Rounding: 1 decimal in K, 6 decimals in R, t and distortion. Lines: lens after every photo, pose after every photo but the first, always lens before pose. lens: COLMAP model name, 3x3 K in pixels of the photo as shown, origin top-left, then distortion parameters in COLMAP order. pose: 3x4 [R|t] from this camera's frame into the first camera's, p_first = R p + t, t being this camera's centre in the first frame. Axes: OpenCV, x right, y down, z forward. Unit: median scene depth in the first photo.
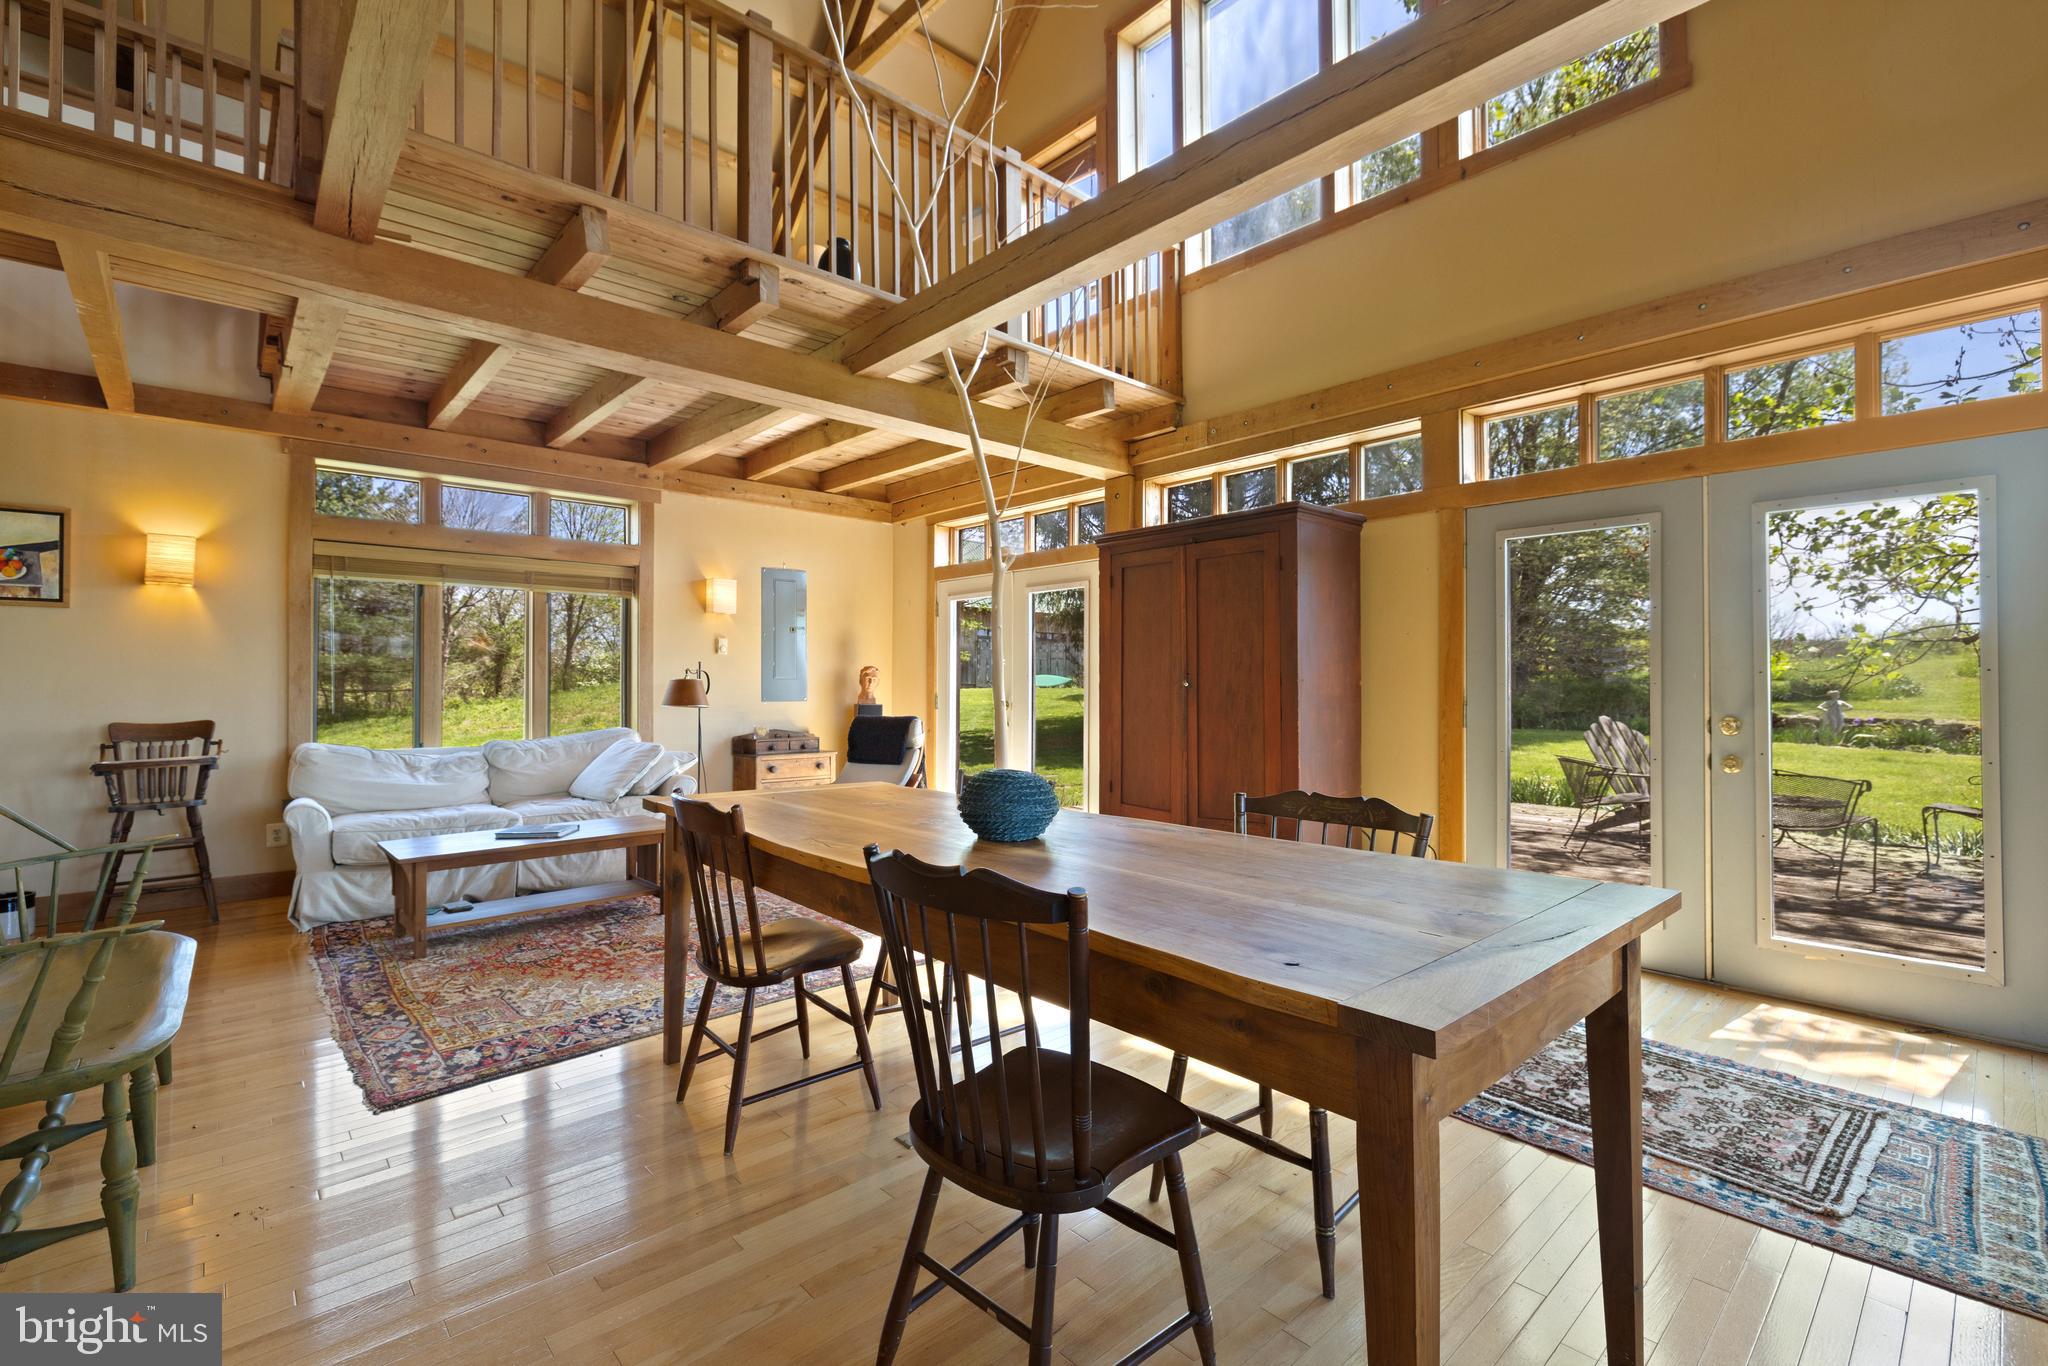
lens RADIAL K [[878.4, 0, 989.0], [0, 878.4, 656.7], [0, 0, 1]] dist [-0.001029, -0.000206]
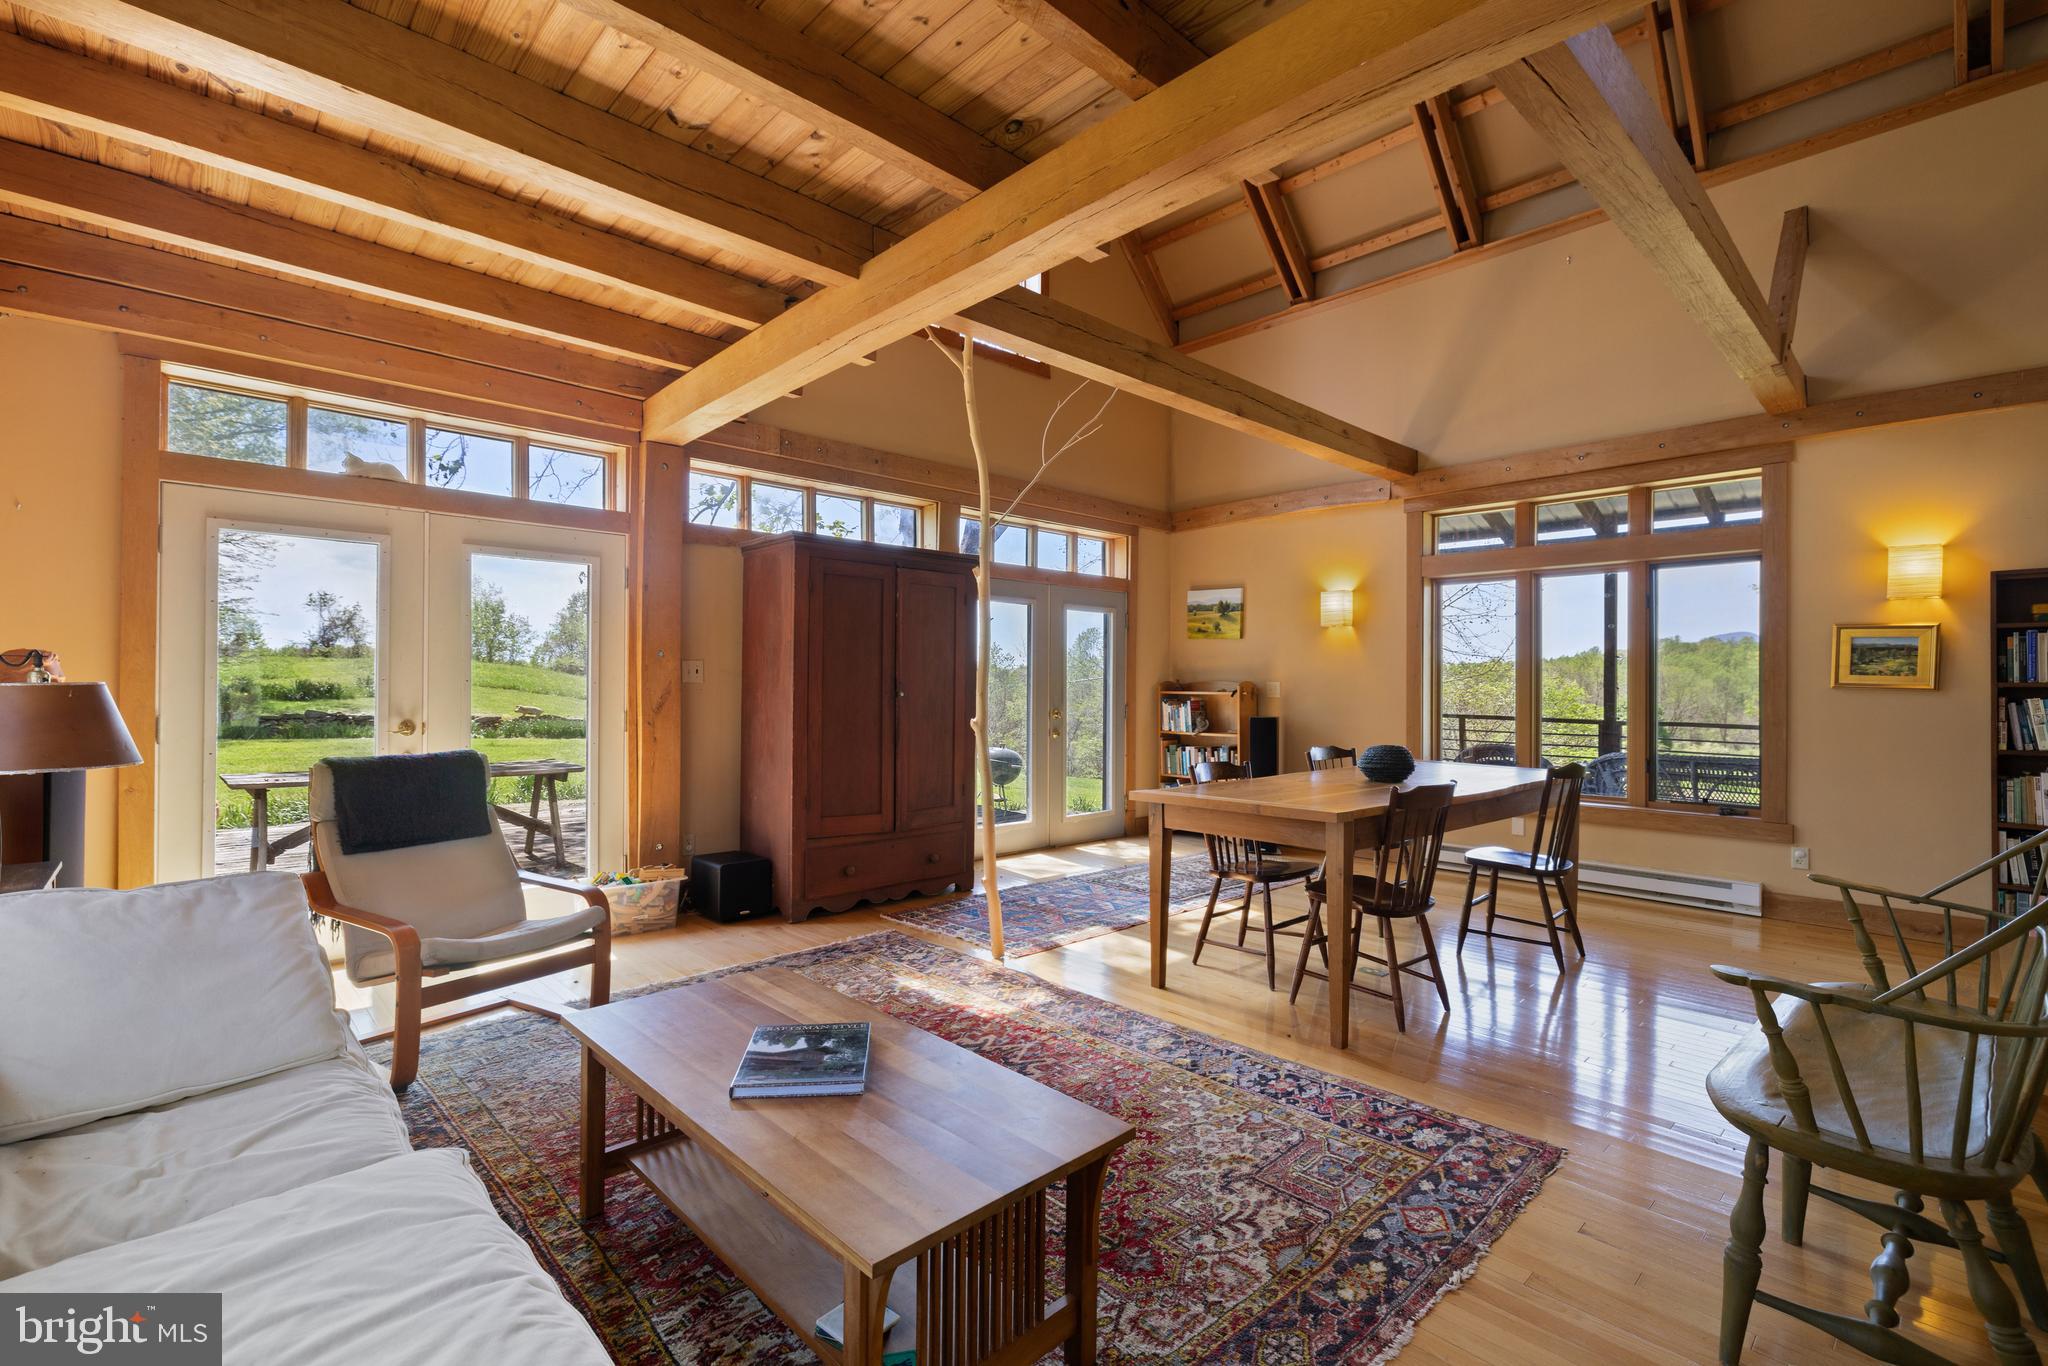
lens RADIAL K [[939.4, 0, 958.2], [0, 939.4, 665.0], [0, 0, 1]] dist [-0.000741, -0.000305]
pose [[0.000549, 0.018898, 0.999821, -0.735104], [-0.033623, 0.999256, -0.018869, 0.012188], [-0.999434, -0.033607, 0.001184, 0.711584]]
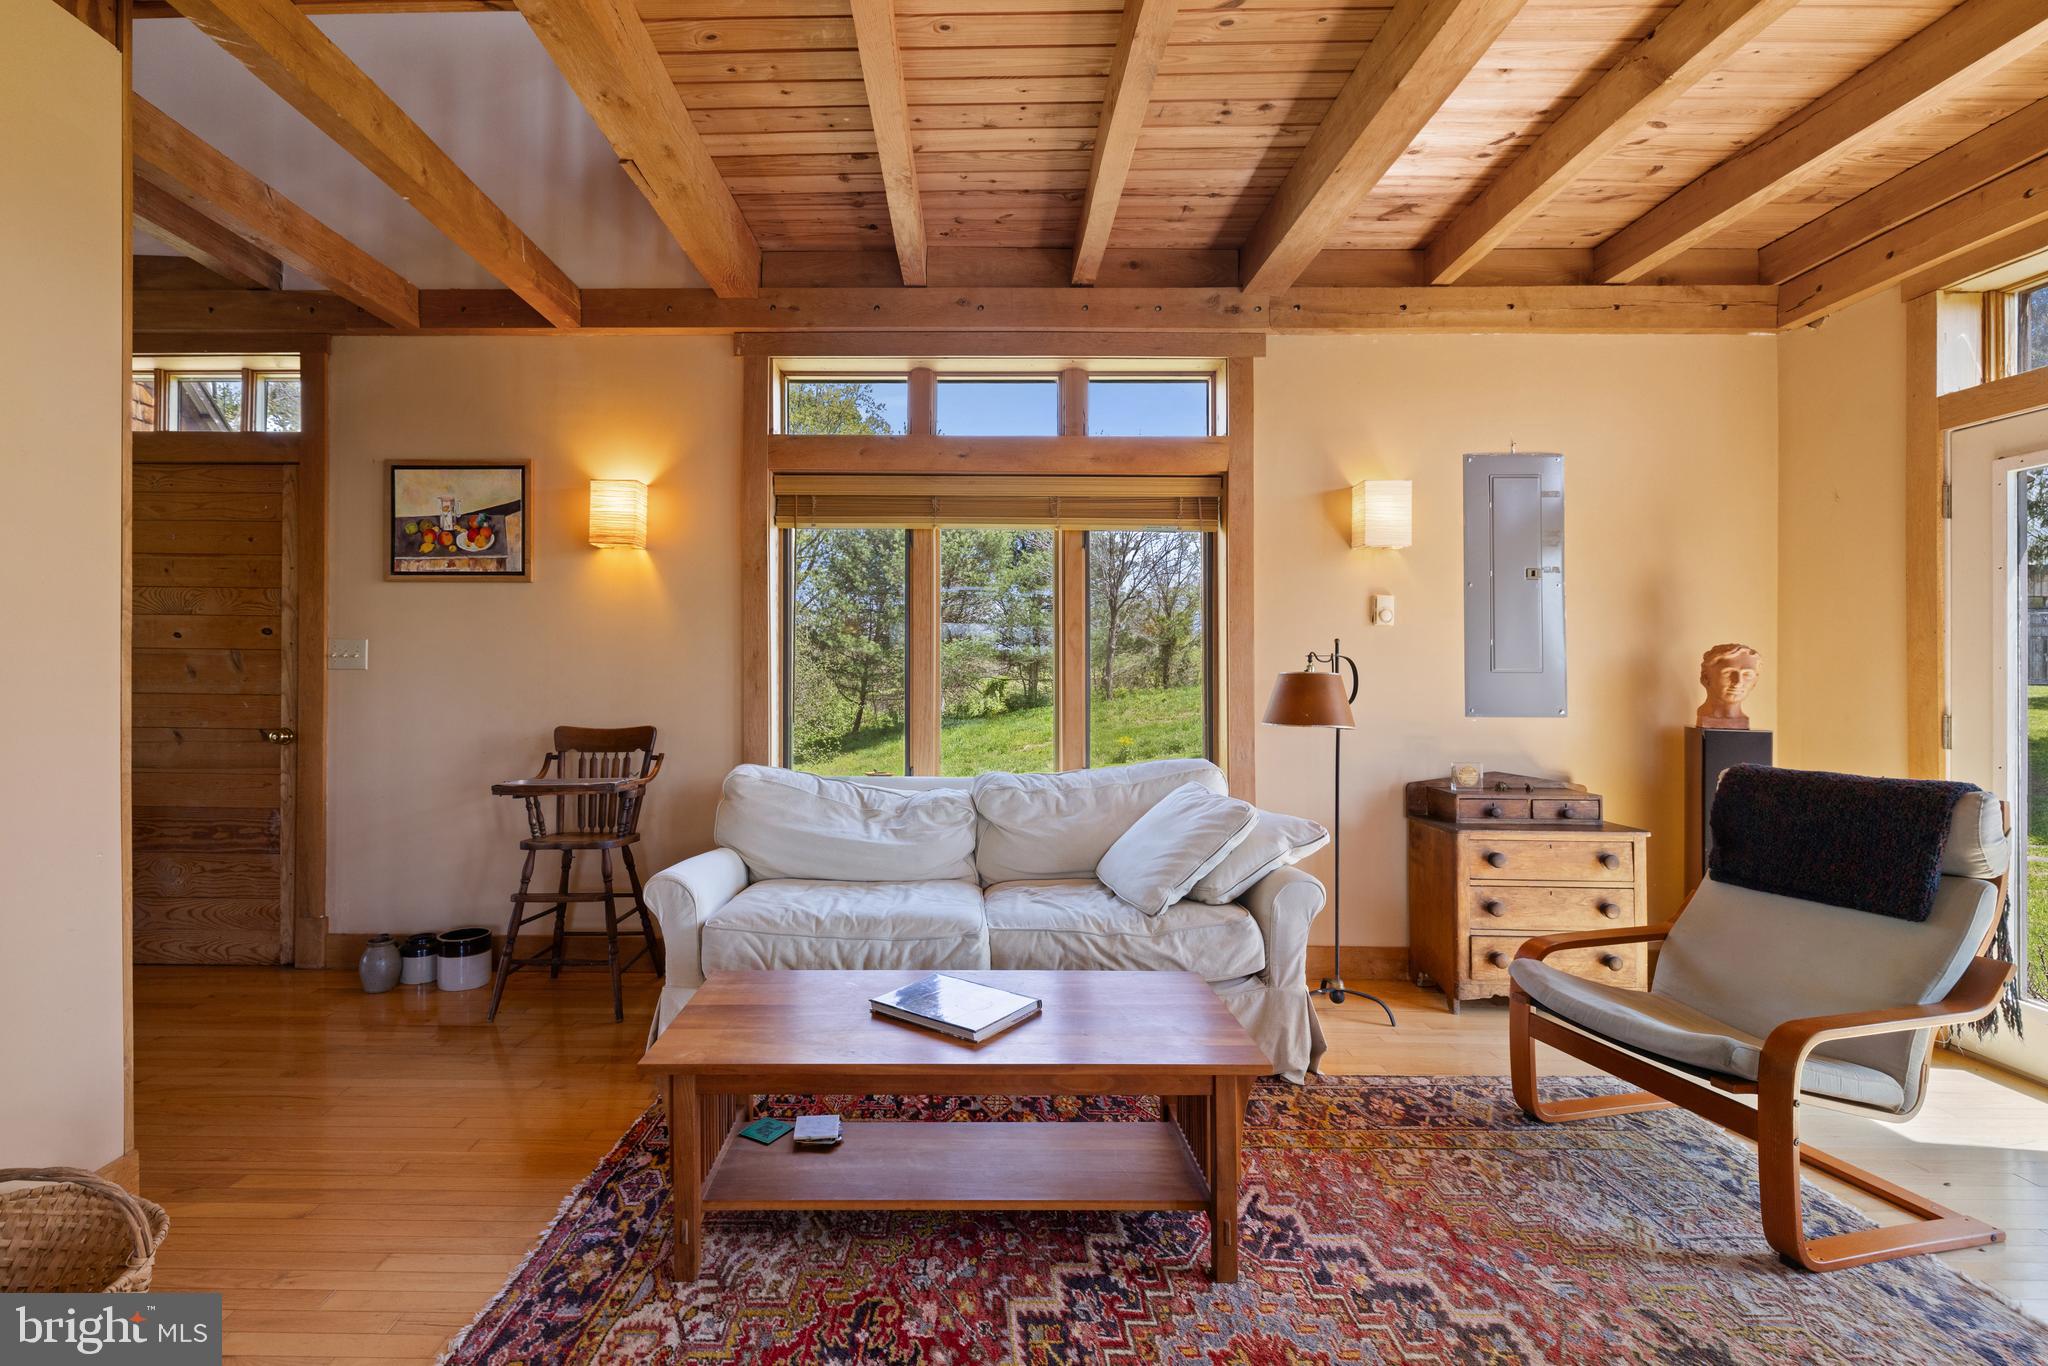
lens RADIAL K [[939.4, 0, 958.2], [0, 939.4, 665.0], [0, 0, 1]] dist [-0.000741, -0.000305]
pose [[0.745170, -0.001027, -0.666874, -0.141289], [0.014594, 0.999784, 0.014767, 0.010805], [0.666715, -0.020737, 0.745024, 0.488477]]
